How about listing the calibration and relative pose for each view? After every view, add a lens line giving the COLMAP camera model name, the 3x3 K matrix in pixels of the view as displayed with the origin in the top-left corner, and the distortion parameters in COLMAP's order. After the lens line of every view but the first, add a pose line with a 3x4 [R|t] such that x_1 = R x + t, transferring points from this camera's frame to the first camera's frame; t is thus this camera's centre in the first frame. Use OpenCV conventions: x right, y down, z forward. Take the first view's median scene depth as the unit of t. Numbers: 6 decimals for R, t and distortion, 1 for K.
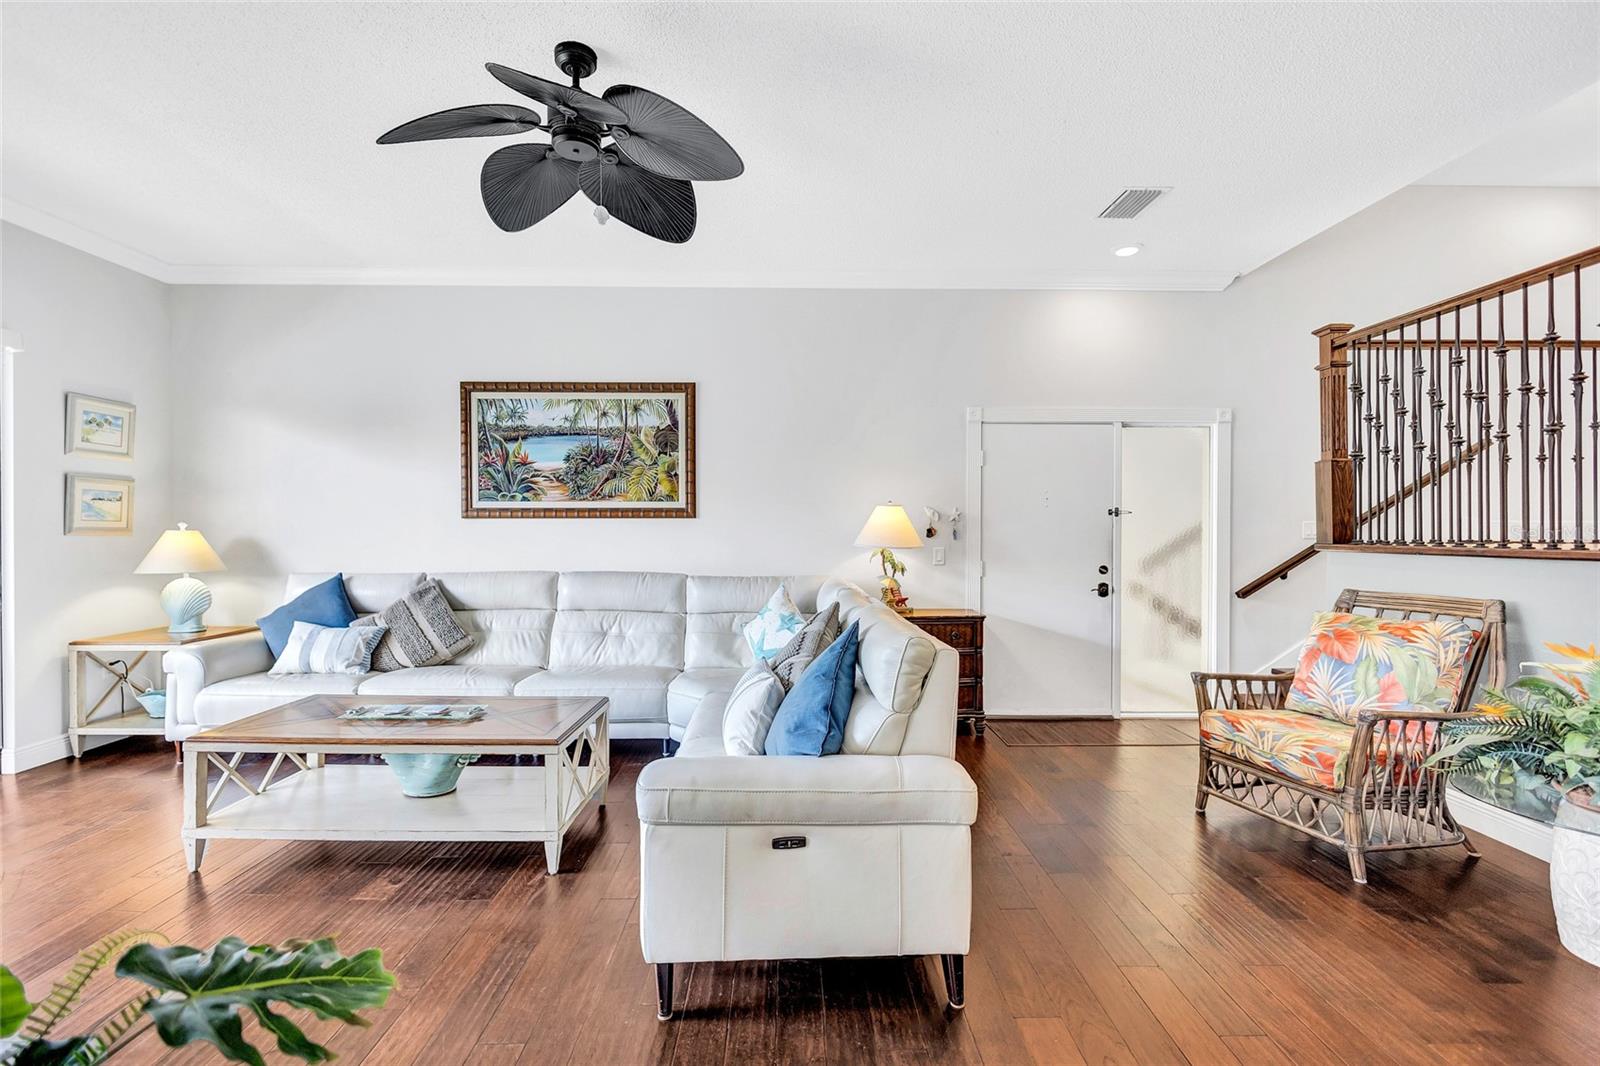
lens RADIAL K [[727.0, 0, 791.9], [0, 727.0, 527.6], [0, 0, 1]] dist [-0.000132, 0.000008]
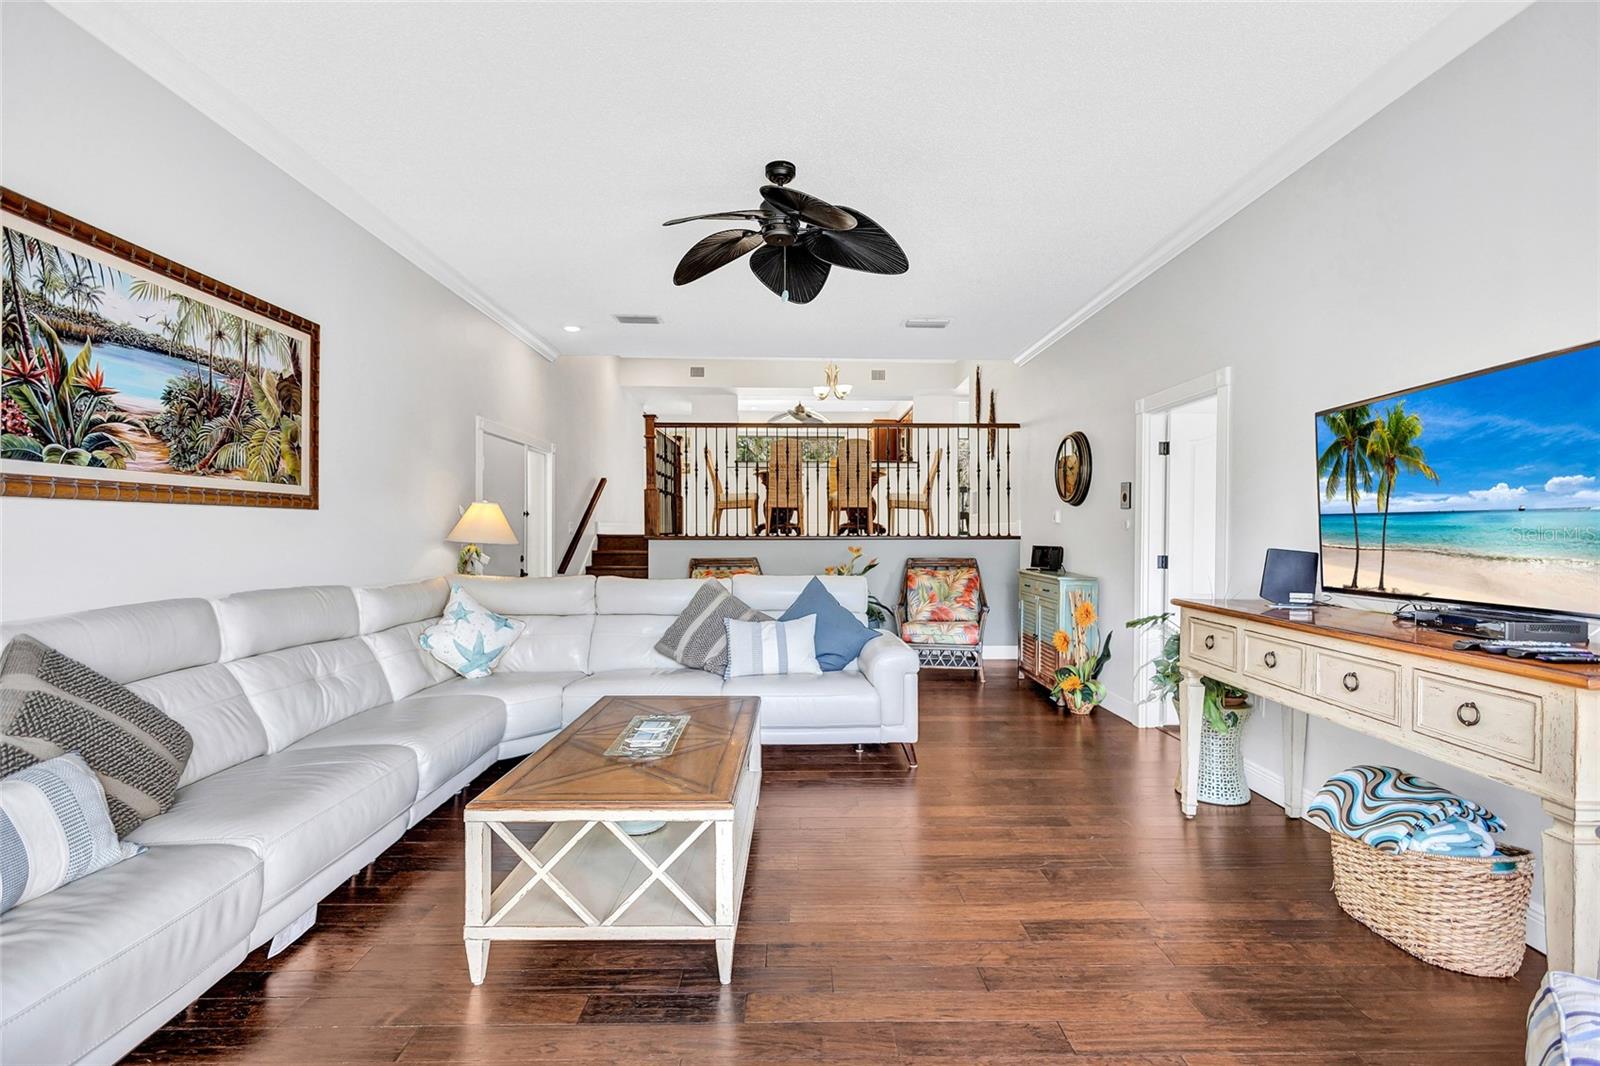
lens RADIAL K [[727.0, 0, 799.3], [0, 727.0, 525.8], [0, 0, 1]] dist [-0.000132, 0.000008]
pose [[0.011085, 0.006134, 0.999920, -0.861668], [-0.003482, 0.999975, -0.006095, 0.005954], [-0.999932, -0.003415, 0.011106, 0.507961]]
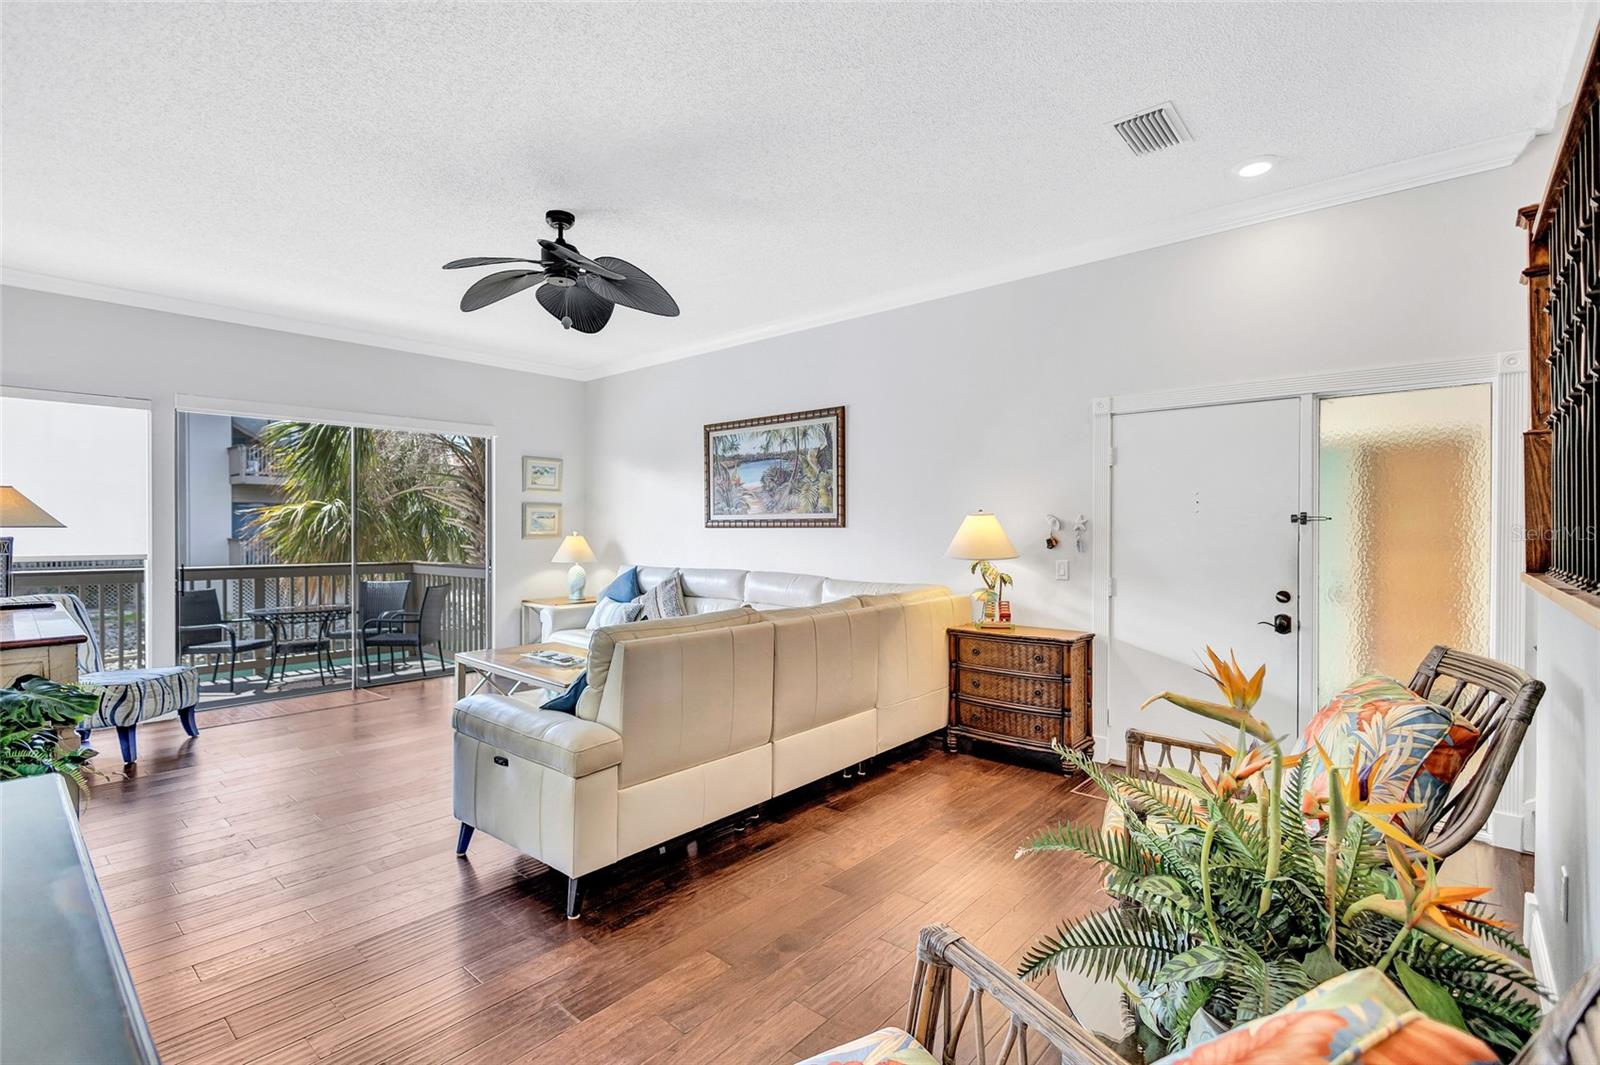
lens RADIAL K [[727.0, 0, 810.4], [0, 727.0, 531.5], [0, 0, 1]] dist [-0.000132, 0.000008]
pose [[0.749577, 0.002387, -0.661912, 0.567018], [-0.000779, 0.999996, 0.002723, -0.009982], [0.661916, -0.001526, 0.749576, 0.130831]]
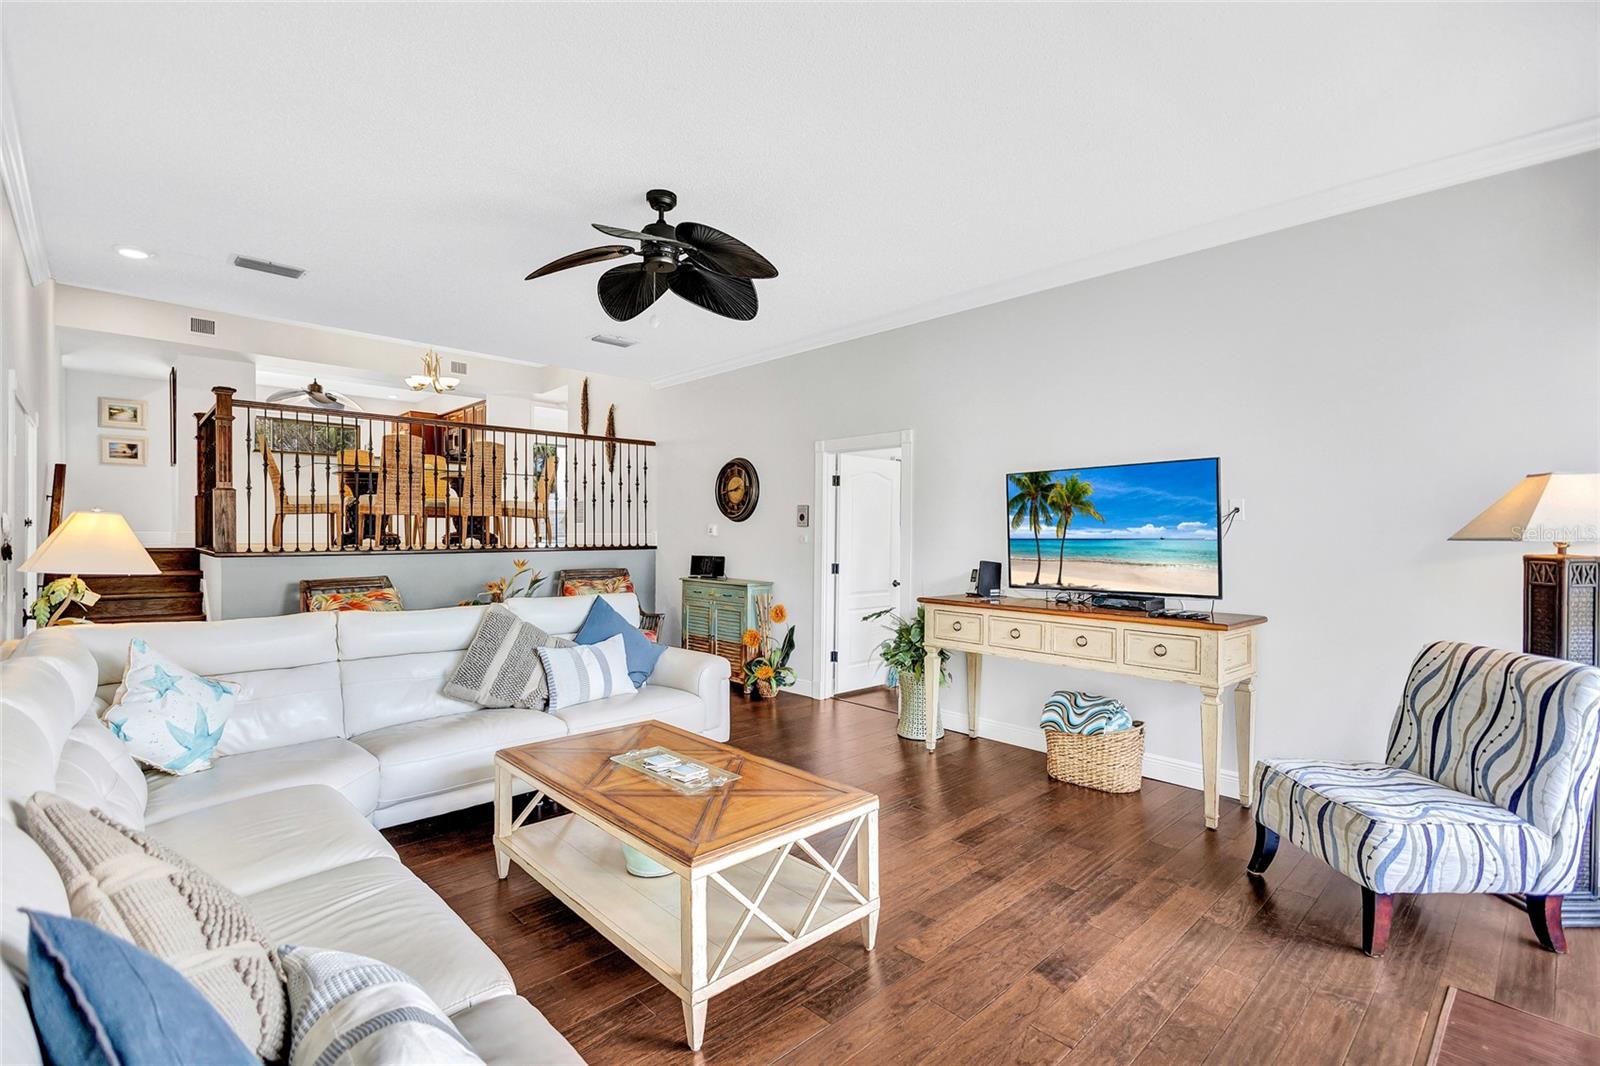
lens RADIAL K [[727.0, 0, 799.1], [0, 727.0, 540.2], [0, 0, 1]] dist [-0.000132, 0.000008]
pose [[-0.663287, -0.008527, 0.748316, -0.778812], [-0.003142, 0.999958, 0.008609, -0.012287], [-0.748358, 0.003359, -0.663286, 0.897570]]
